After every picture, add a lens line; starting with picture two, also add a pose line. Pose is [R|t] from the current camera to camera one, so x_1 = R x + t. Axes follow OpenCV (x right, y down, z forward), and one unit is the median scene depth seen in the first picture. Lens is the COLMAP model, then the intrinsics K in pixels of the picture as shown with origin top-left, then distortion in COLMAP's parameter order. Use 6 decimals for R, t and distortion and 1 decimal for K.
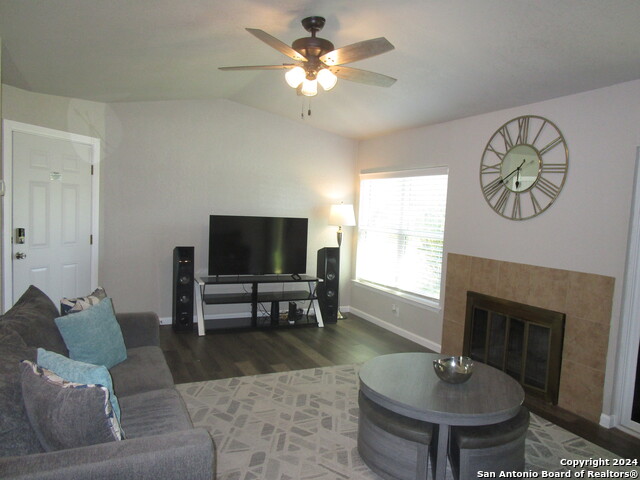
lens RADIAL K [[457.4, 0, 319.3], [0, 457.4, 240.9], [0, 0, 1]] dist [-0.031945, 0.015195]
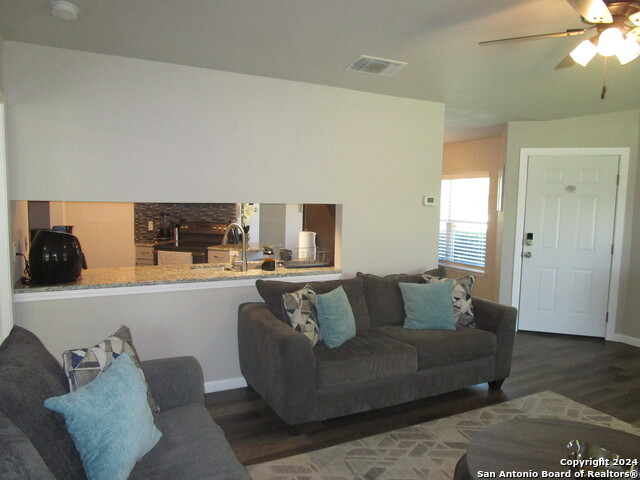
lens RADIAL K [[457.4, 0, 316.1], [0, 457.4, 241.5], [0, 0, 1]] dist [-0.031945, 0.015195]
pose [[0.022409, 0.046363, -0.998673, 0.597348], [-0.088975, 0.995053, 0.044198, -0.007883], [0.995782, 0.087866, 0.026423, 0.398475]]
